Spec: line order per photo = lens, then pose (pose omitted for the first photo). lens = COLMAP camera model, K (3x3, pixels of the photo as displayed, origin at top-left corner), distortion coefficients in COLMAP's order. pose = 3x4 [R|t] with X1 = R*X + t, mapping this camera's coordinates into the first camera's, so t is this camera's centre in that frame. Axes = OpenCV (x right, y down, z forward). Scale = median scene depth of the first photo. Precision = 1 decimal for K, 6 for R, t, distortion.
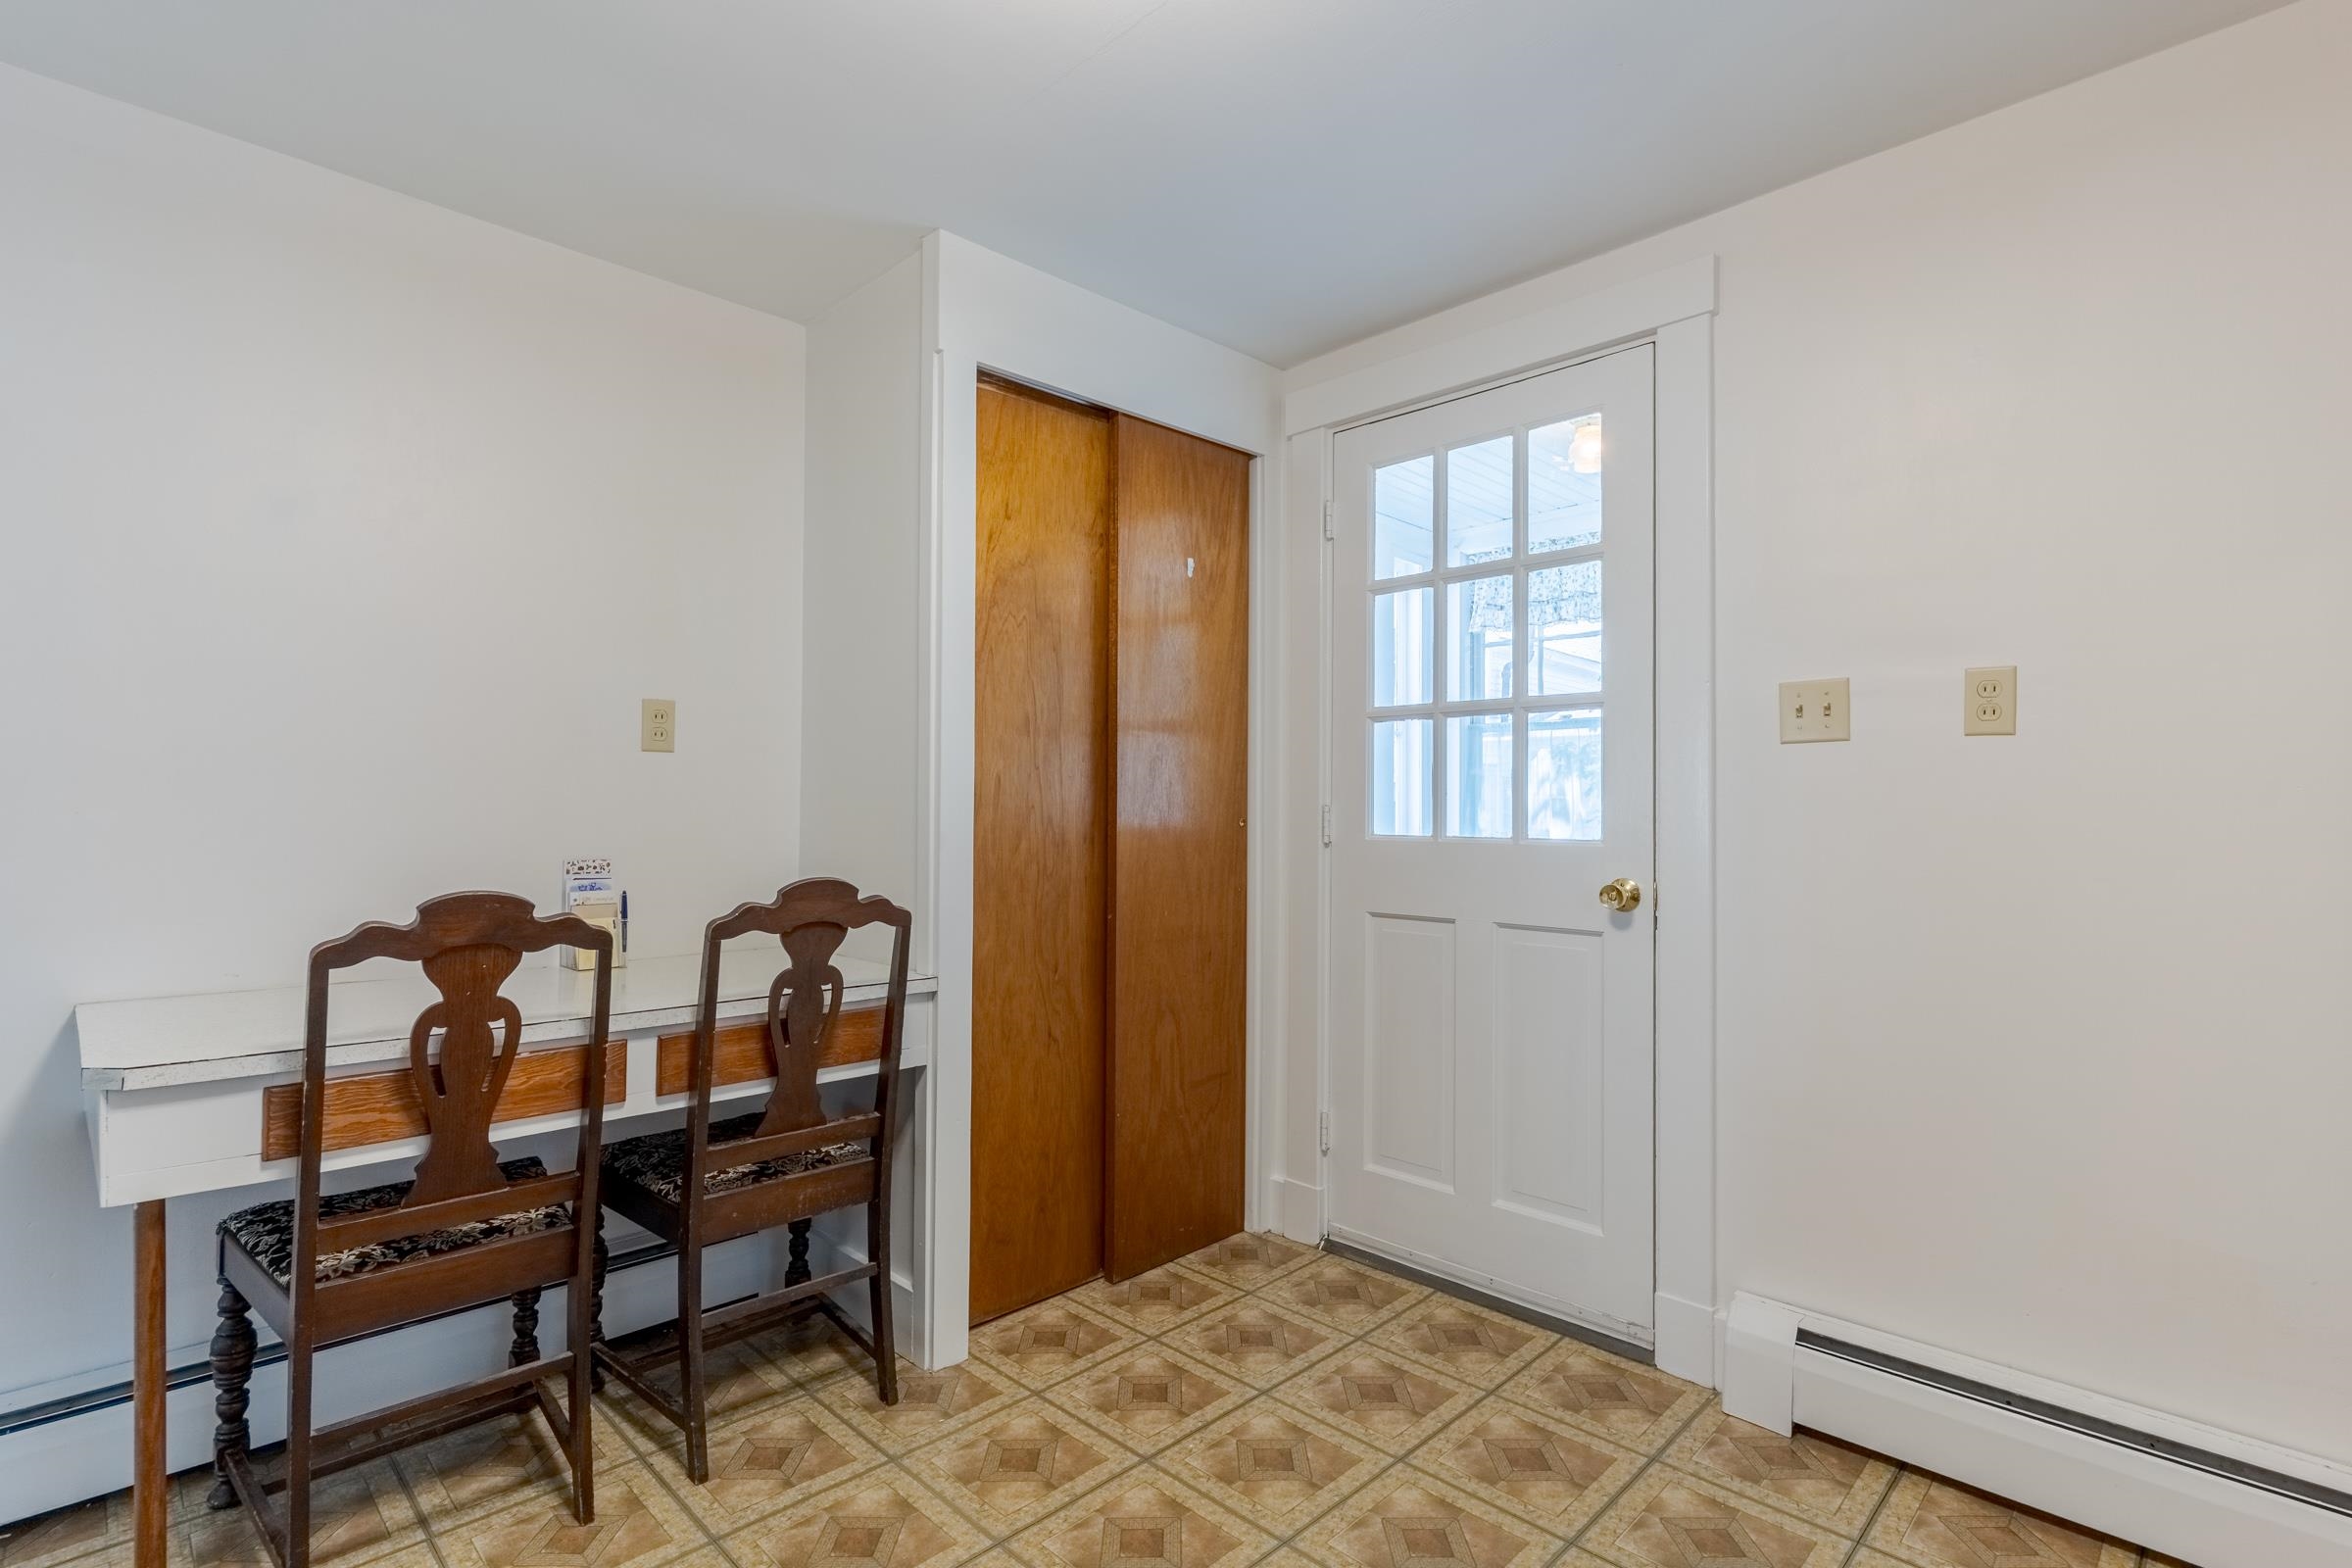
lens RADIAL K [[1116.1, 0, 1177.7], [0, 1116.1, 775.3], [0, 0, 1]] dist [0.009032, -0.005050]
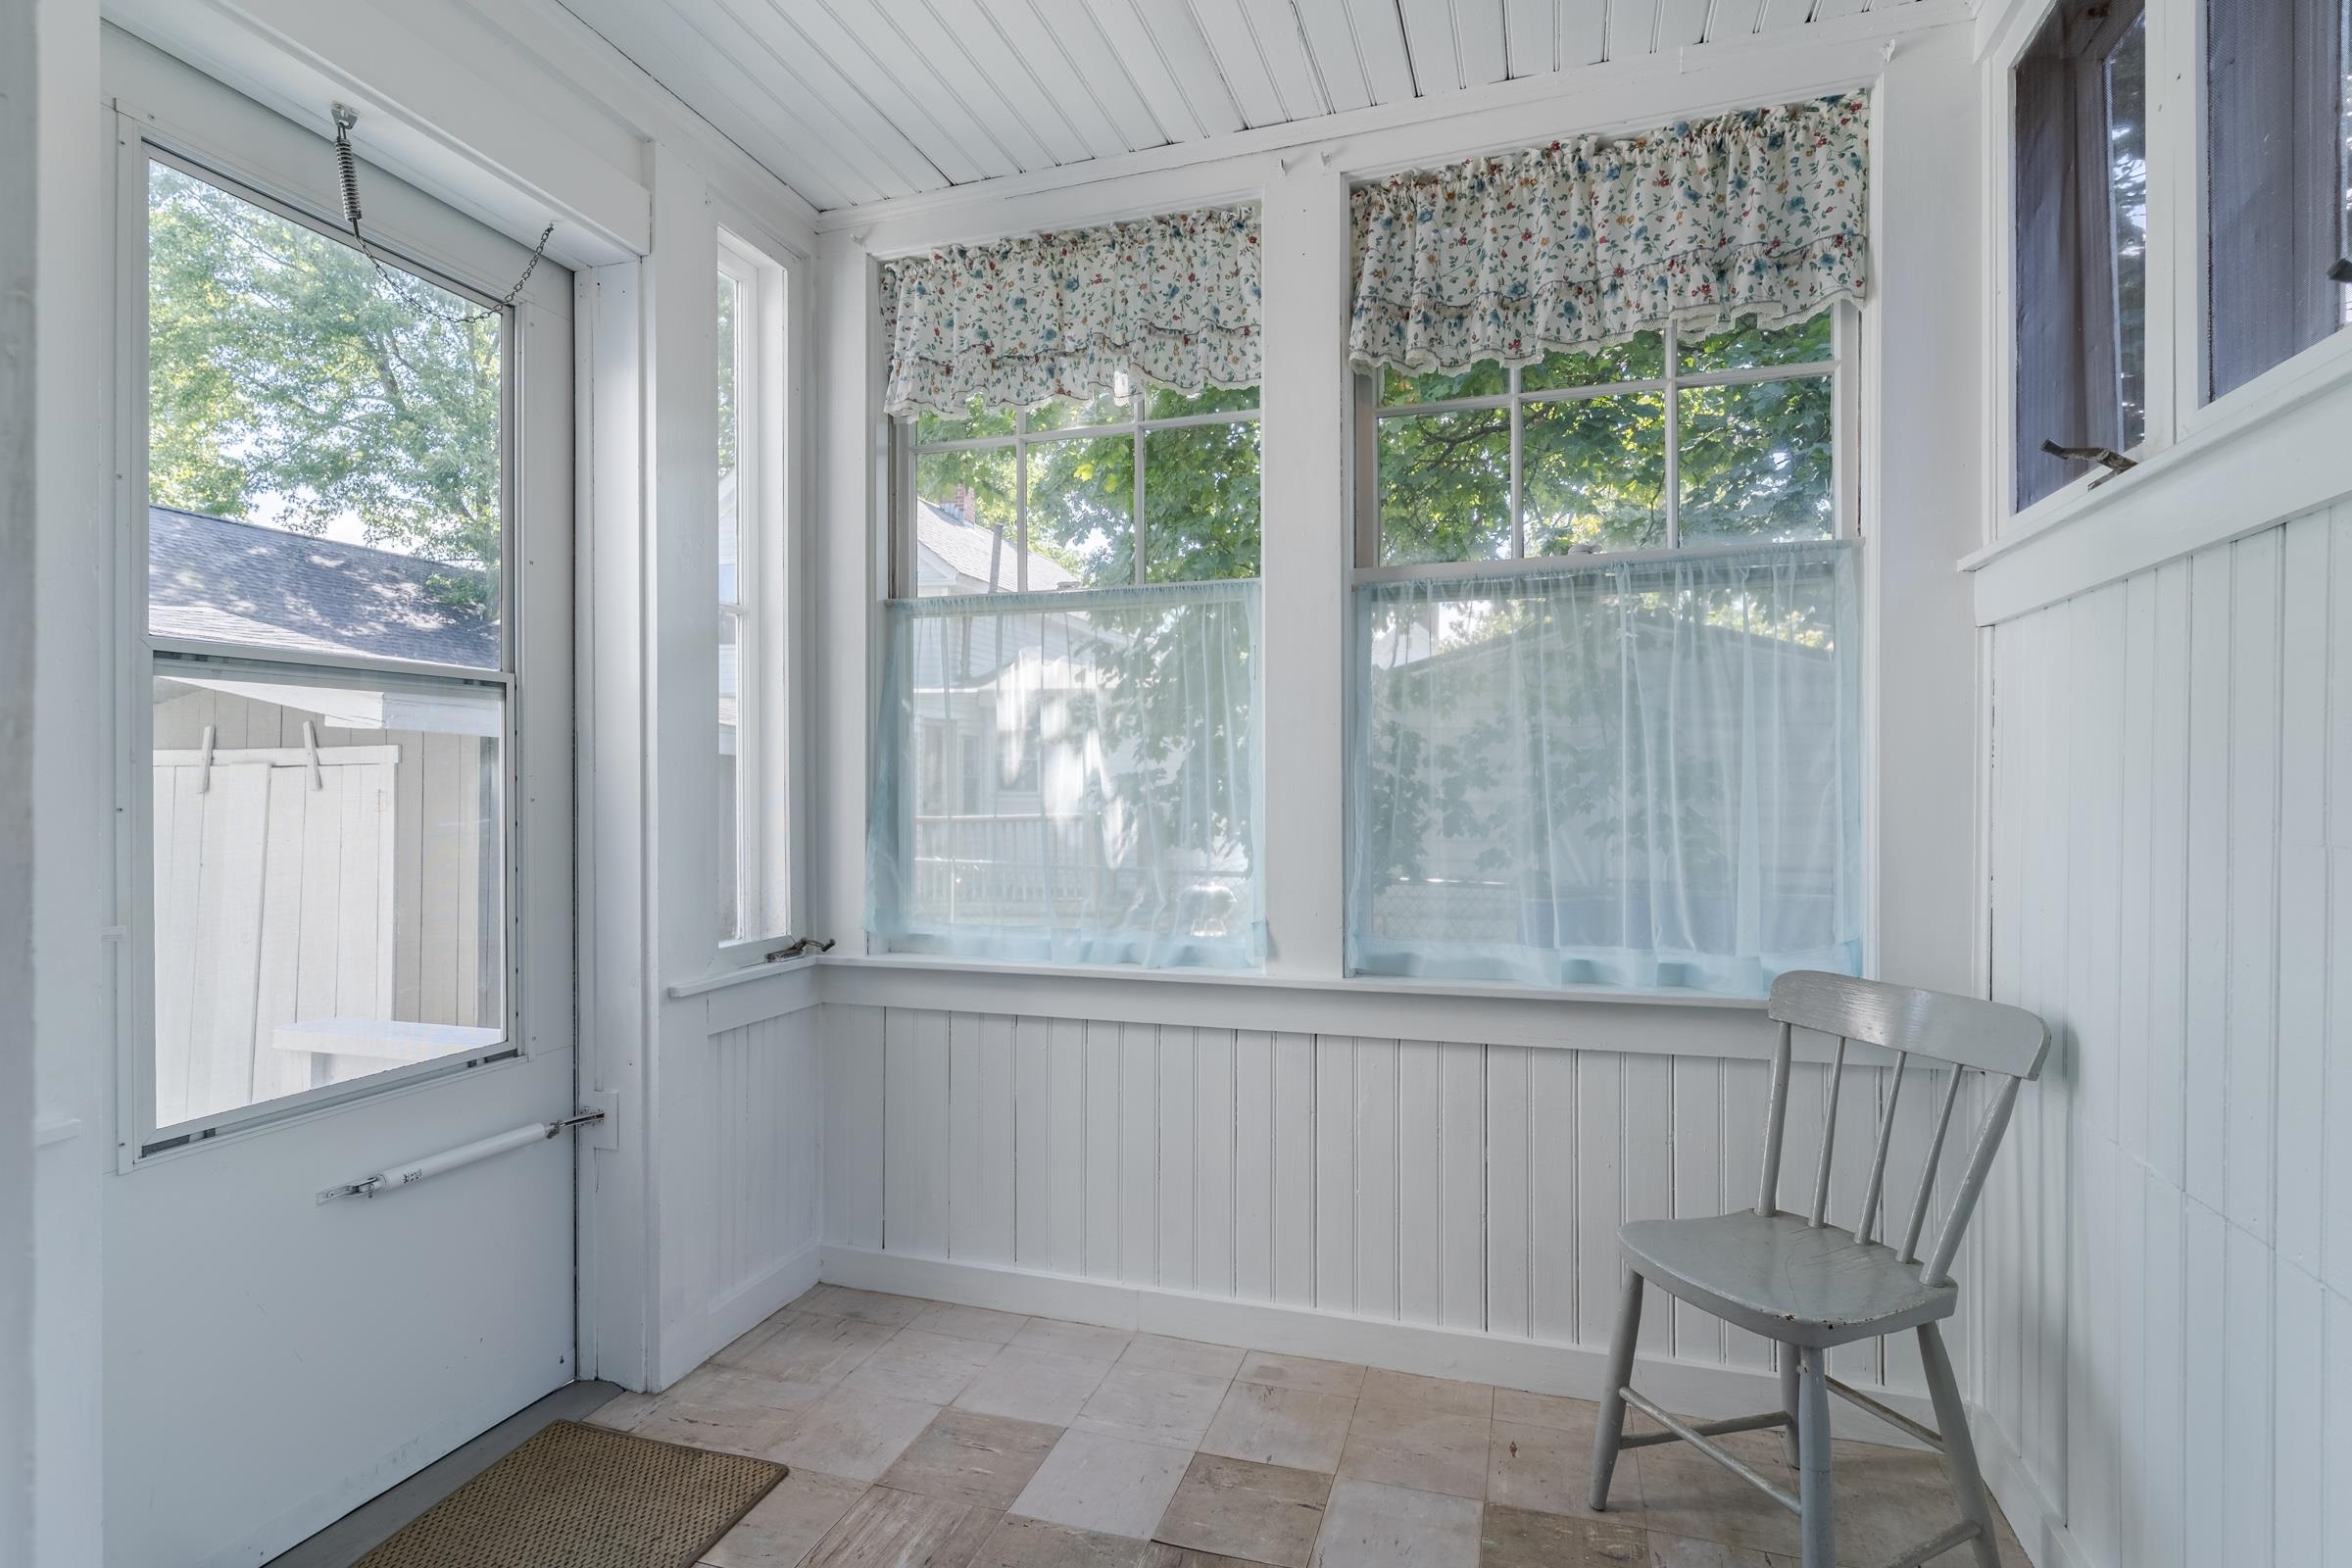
lens RADIAL K [[1116.1, 0, 1177.3], [0, 1116.1, 783.5], [0, 0, 1]] dist [0.009032, -0.005050]
pose [[0.893421, -0.002551, 0.449214, 0.154252], [-0.007521, 0.999759, 0.020637, 0.025906], [-0.449158, -0.021816, 0.893186, 0.495141]]
